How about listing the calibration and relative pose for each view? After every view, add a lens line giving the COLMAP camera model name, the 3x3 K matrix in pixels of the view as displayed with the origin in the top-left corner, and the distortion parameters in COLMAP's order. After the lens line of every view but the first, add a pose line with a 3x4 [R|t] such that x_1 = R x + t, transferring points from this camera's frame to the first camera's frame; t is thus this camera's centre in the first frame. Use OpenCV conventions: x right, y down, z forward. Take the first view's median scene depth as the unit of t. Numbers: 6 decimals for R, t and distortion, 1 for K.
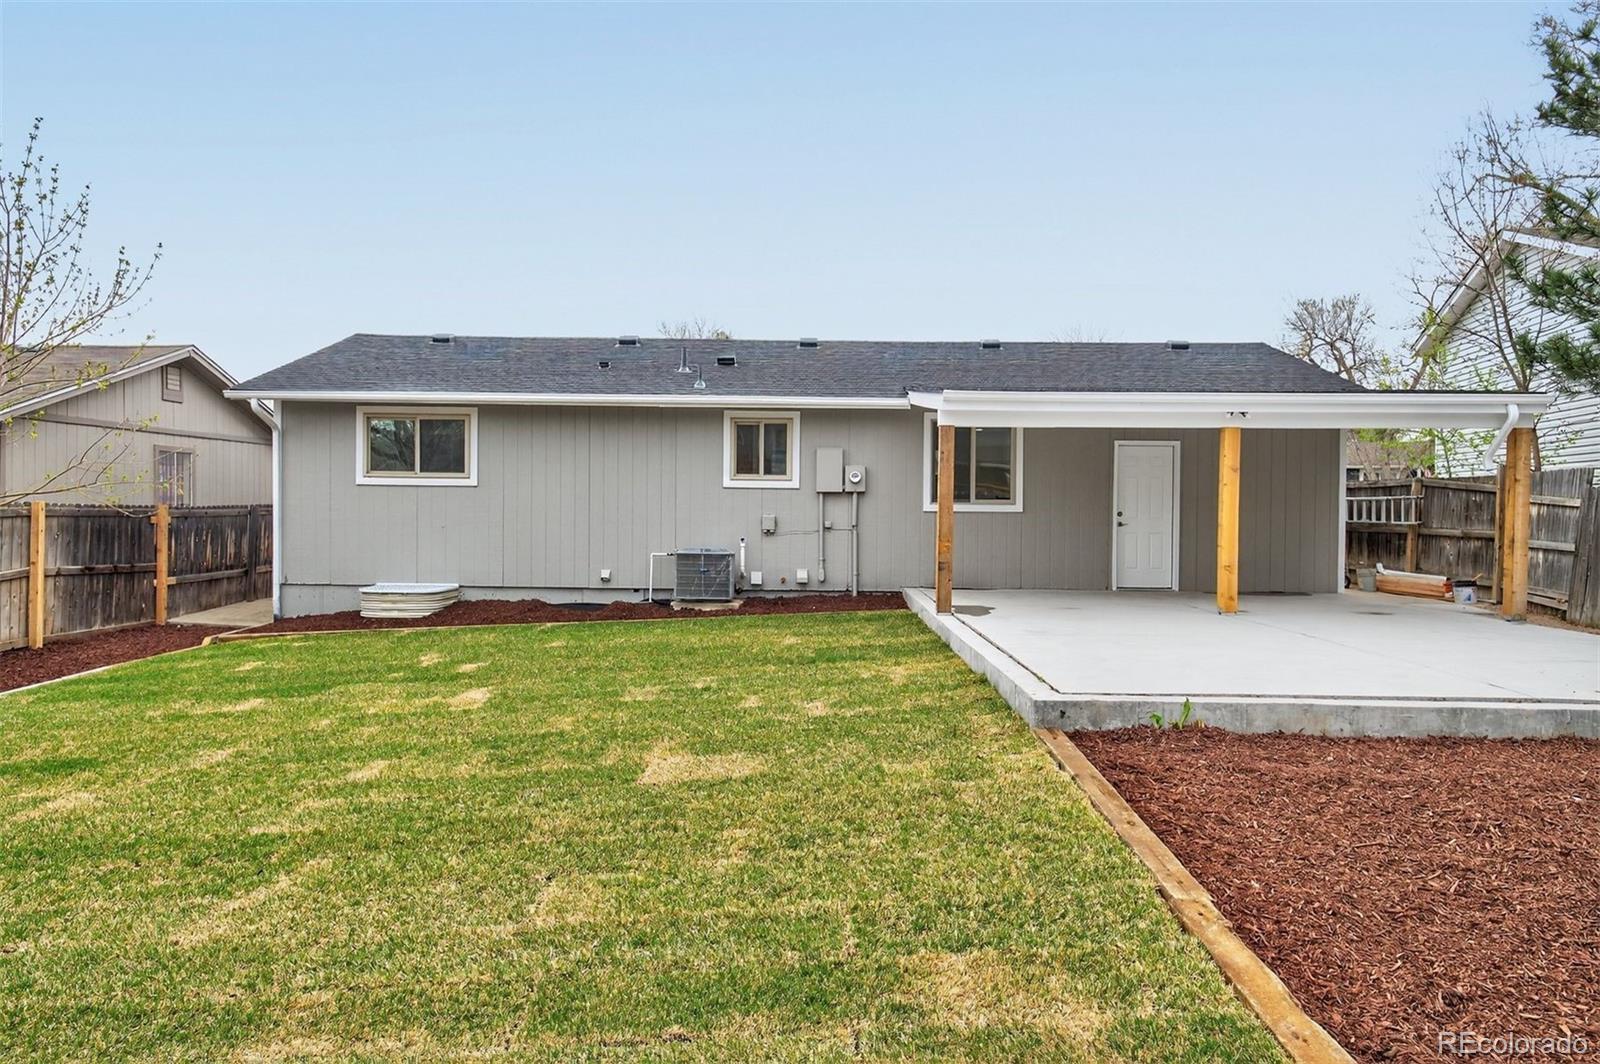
lens RADIAL K [[1087.5, 0, 793.0], [0, 1087.5, 521.9], [0, 0, 1]] dist [0.024717, 0.001076]
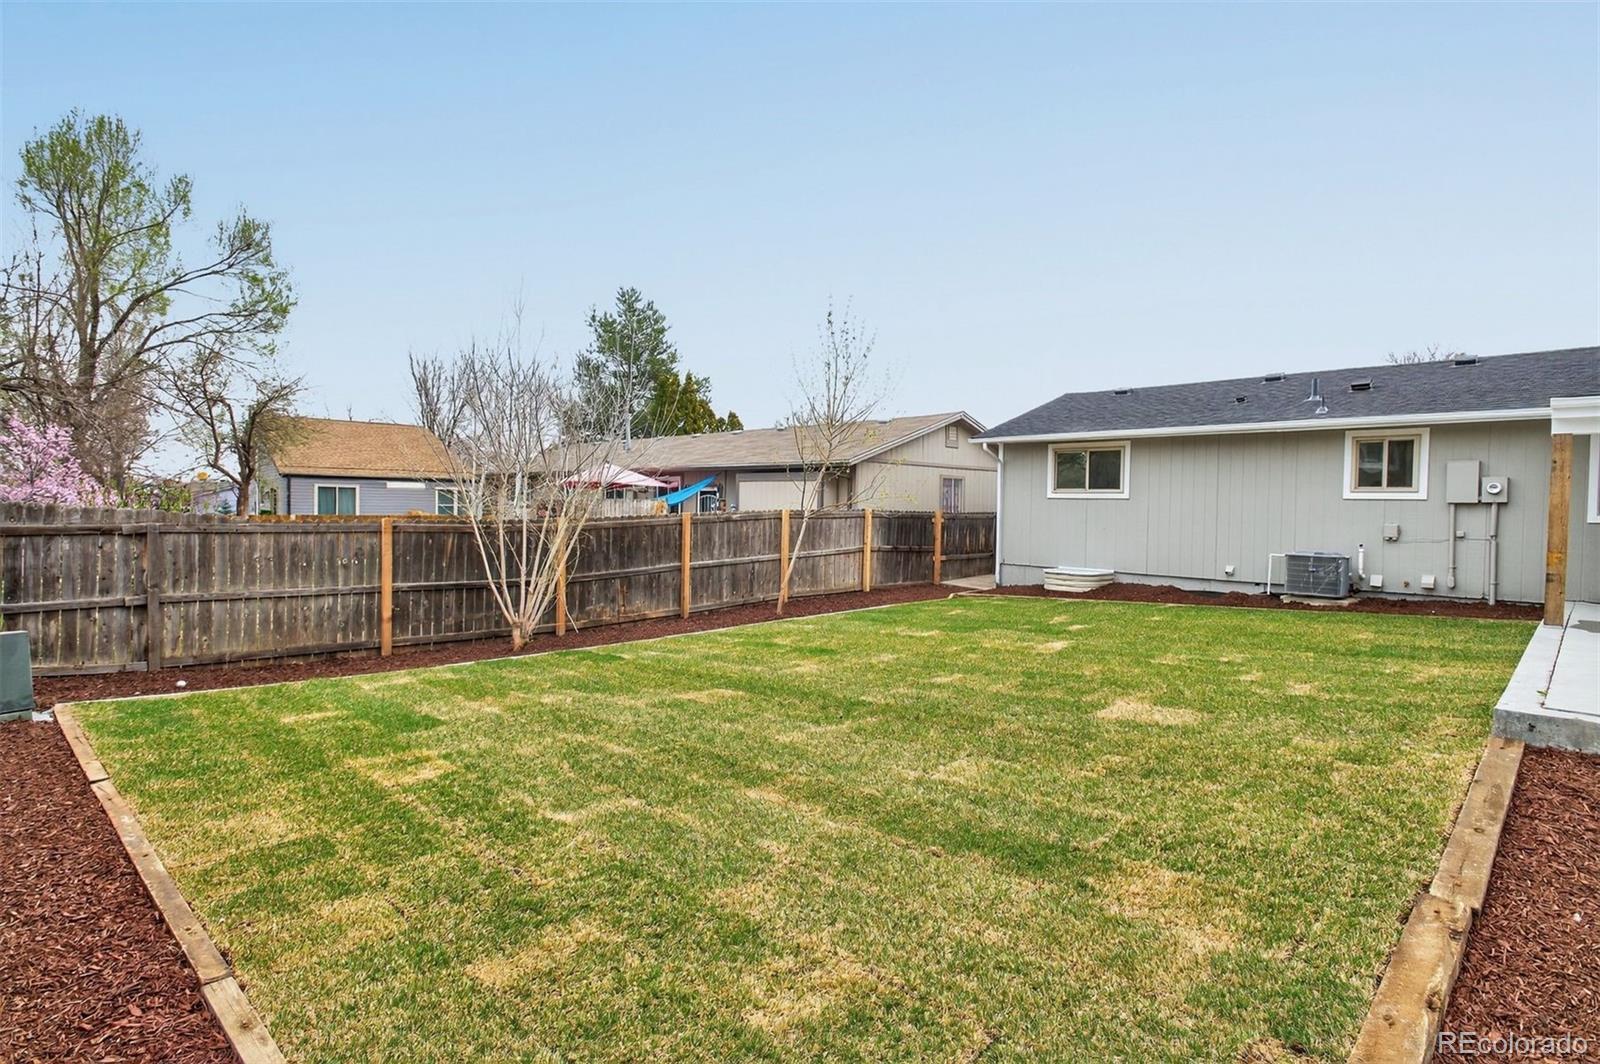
lens RADIAL K [[797.6, 0, 808.3], [0, 797.6, 526.2], [0, 0, 1]] dist [-0.003390, -0.000721]
pose [[0.715250, 0.019712, -0.698590, 0.118245], [-0.019573, 0.999775, 0.008170, 0.000857], [0.698594, 0.007830, 0.715475, 0.014312]]
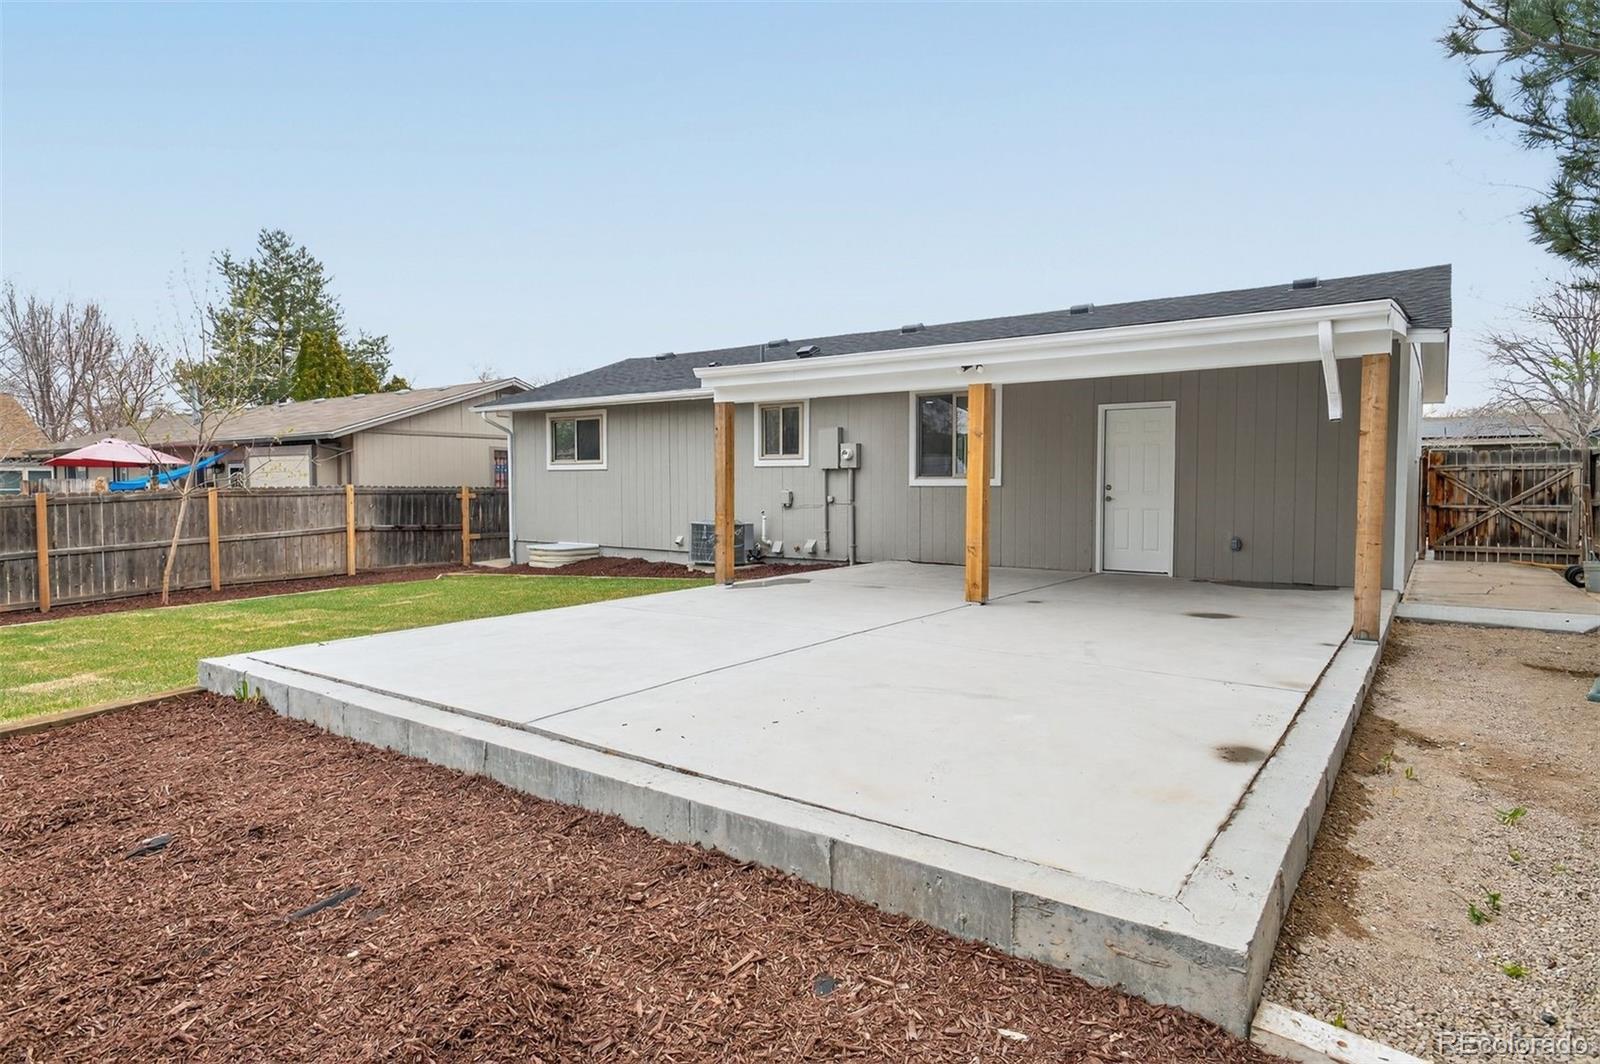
lens RADIAL K [[887.6, 0, 800.0], [0, 887.6, 532.0], [0, 0, 1]] dist [-0.004172, -0.000575]
pose [[0.819495, 0.021287, -0.572690, 0.511902], [0.000888, 0.999262, 0.038413, 0.001213], [0.573085, -0.031988, 0.818871, 0.262809]]
